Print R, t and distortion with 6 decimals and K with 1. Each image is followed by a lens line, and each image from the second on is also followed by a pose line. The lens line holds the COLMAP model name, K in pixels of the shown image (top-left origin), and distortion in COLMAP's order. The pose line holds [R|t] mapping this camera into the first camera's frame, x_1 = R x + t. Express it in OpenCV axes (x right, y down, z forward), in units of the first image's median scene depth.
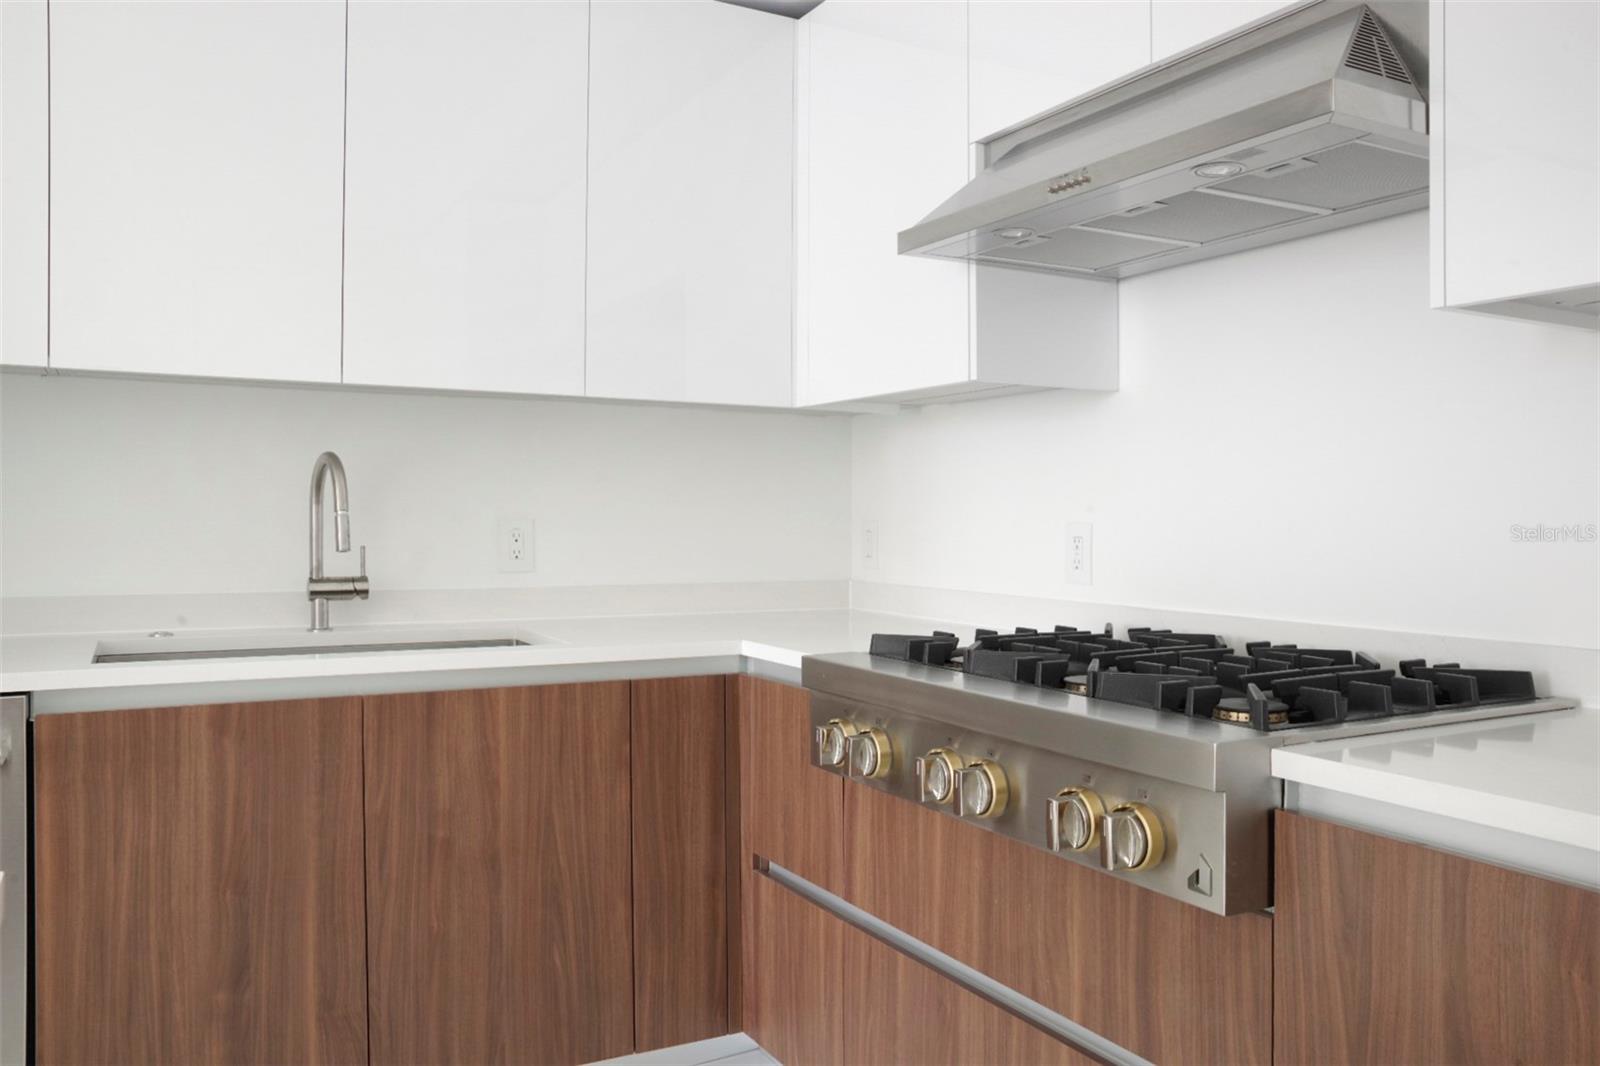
lens RADIAL K [[1245.0, 0, 775.3], [0, 1245.0, 535.6], [0, 0, 1]] dist [-0.033912, 0.003192]
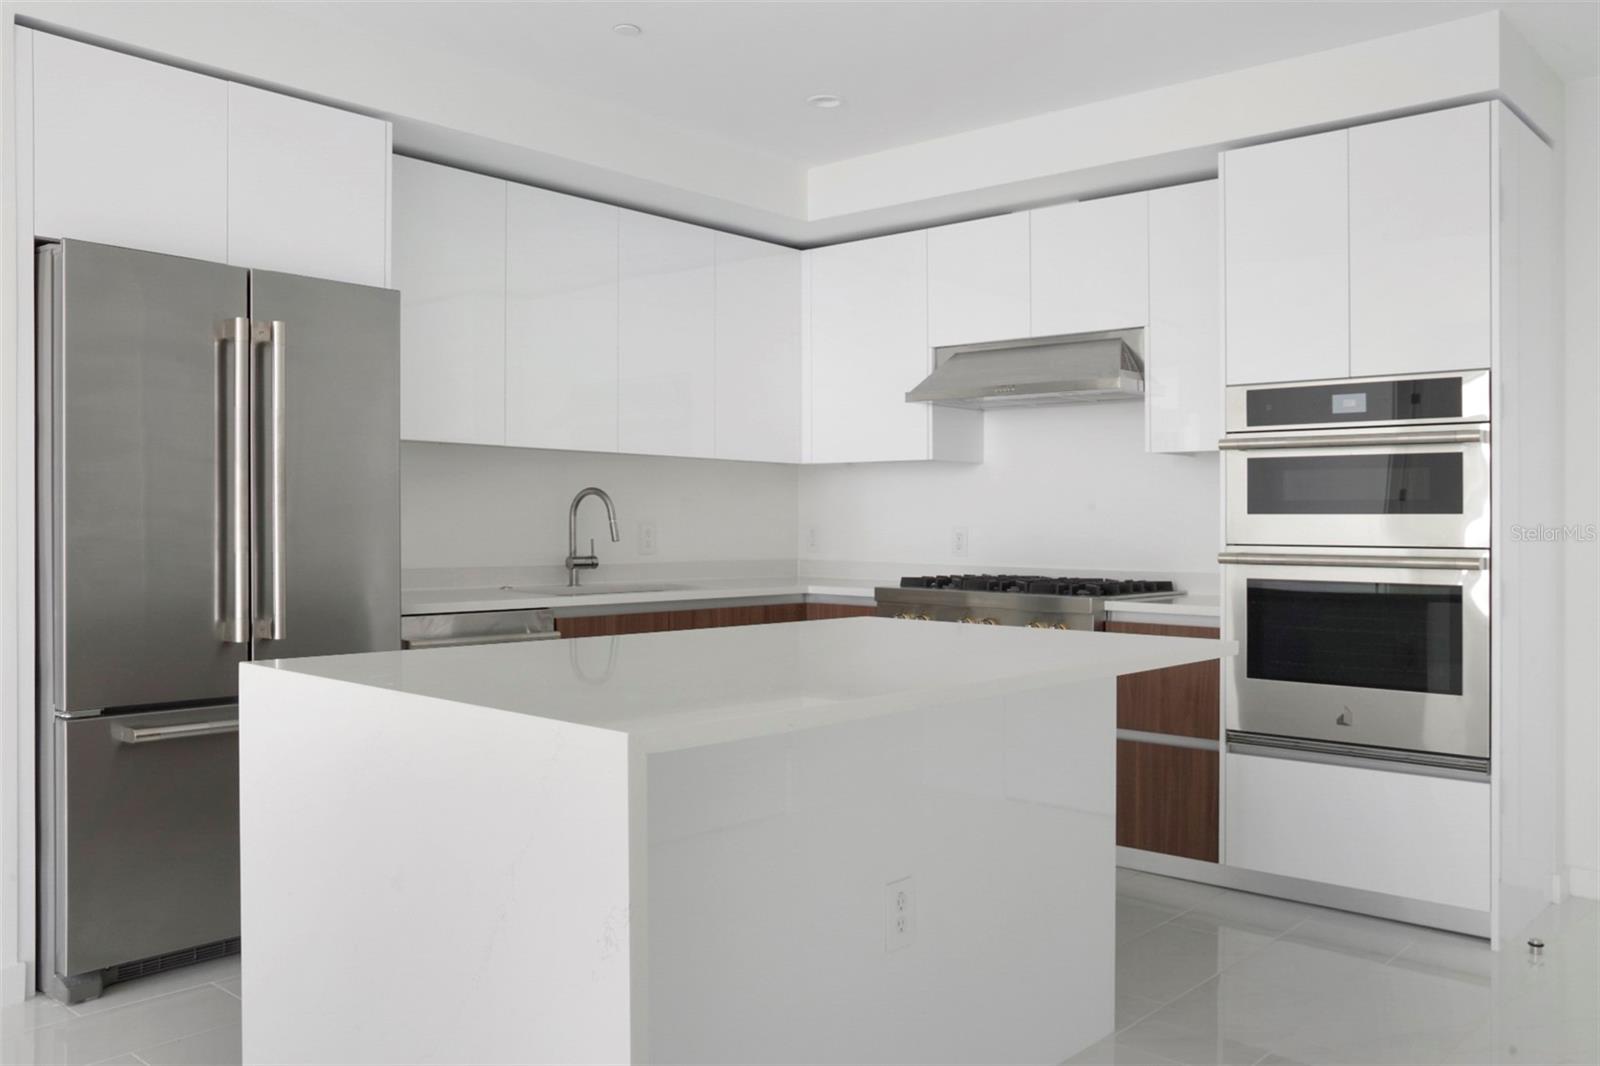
lens RADIAL K [[1353.6, 0, 765.0], [0, 1353.6, 513.8], [0, 0, 1]] dist [-0.000516, -0.002763]
pose [[0.943500, 0.004920, 0.331336, -0.882286], [0.001603, 0.999810, -0.019409, 0.012256], [-0.331369, 0.018843, 0.943313, -1.100160]]
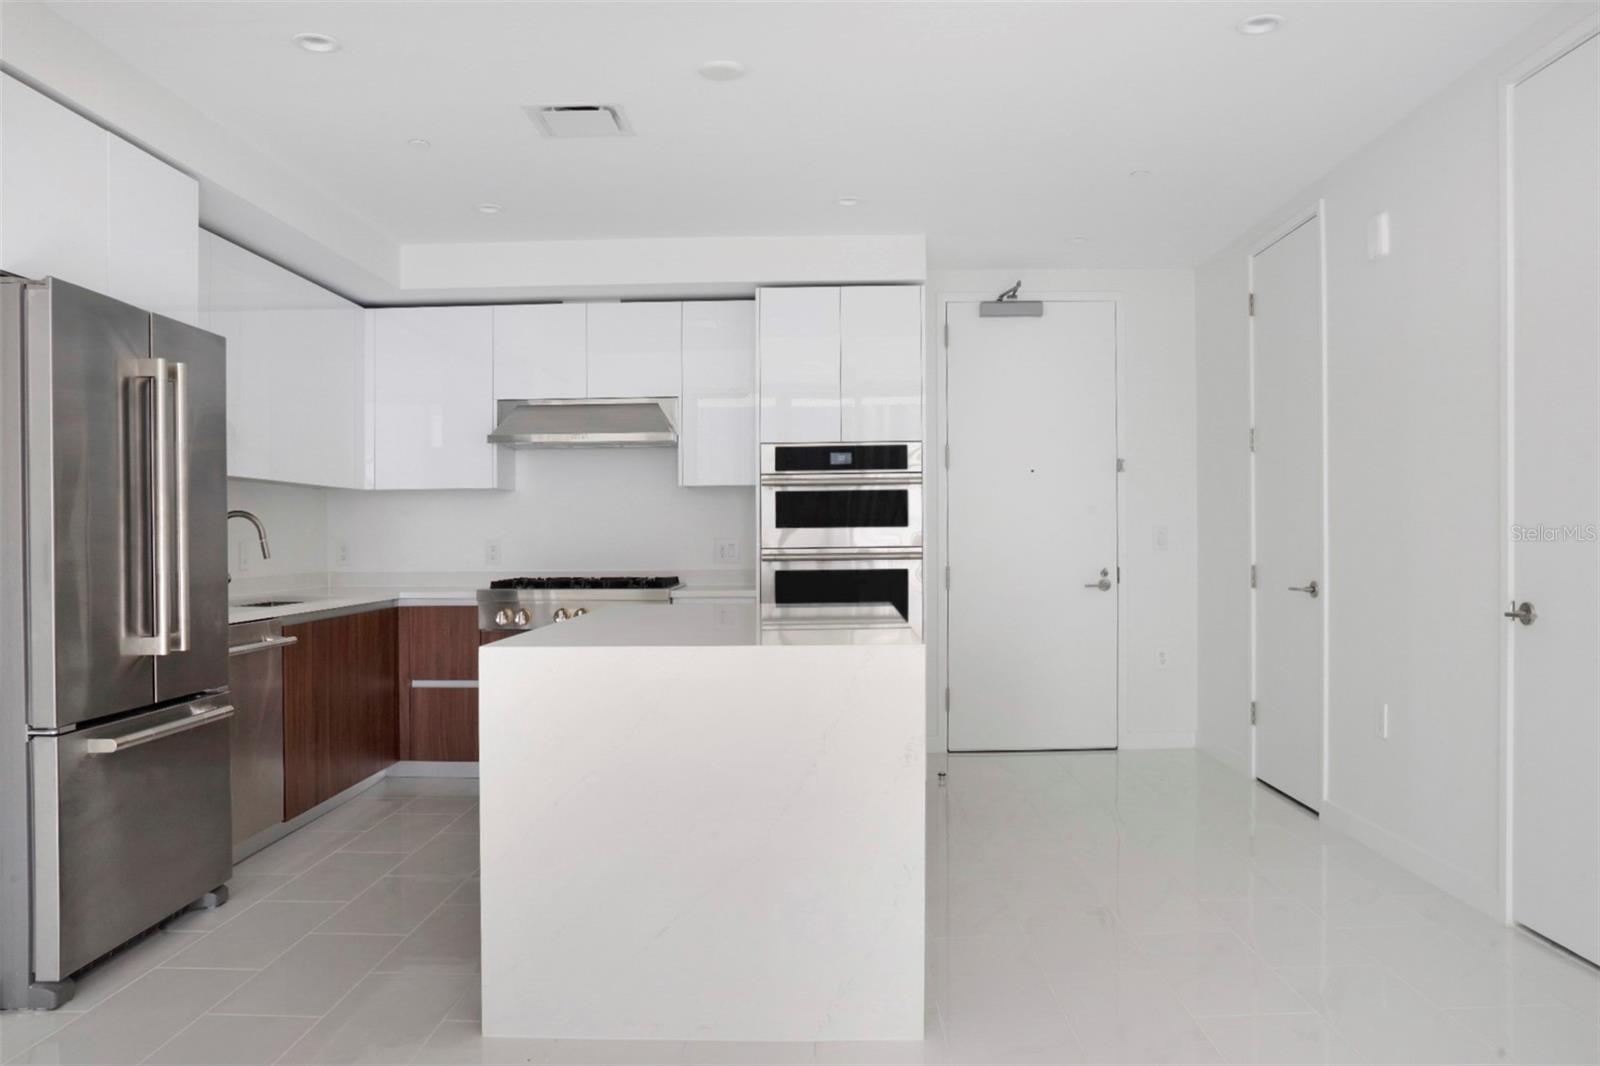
lens RADIAL K [[1245.0, 0, 775.3], [0, 1245.0, 535.6], [0, 0, 1]] dist [-0.033912, 0.003192]
pose [[0.504907, -0.008778, 0.863129, -1.867426], [0.025243, 0.999671, -0.004600, 0.005285], [-0.862804, 0.024111, 0.504963, -0.886651]]
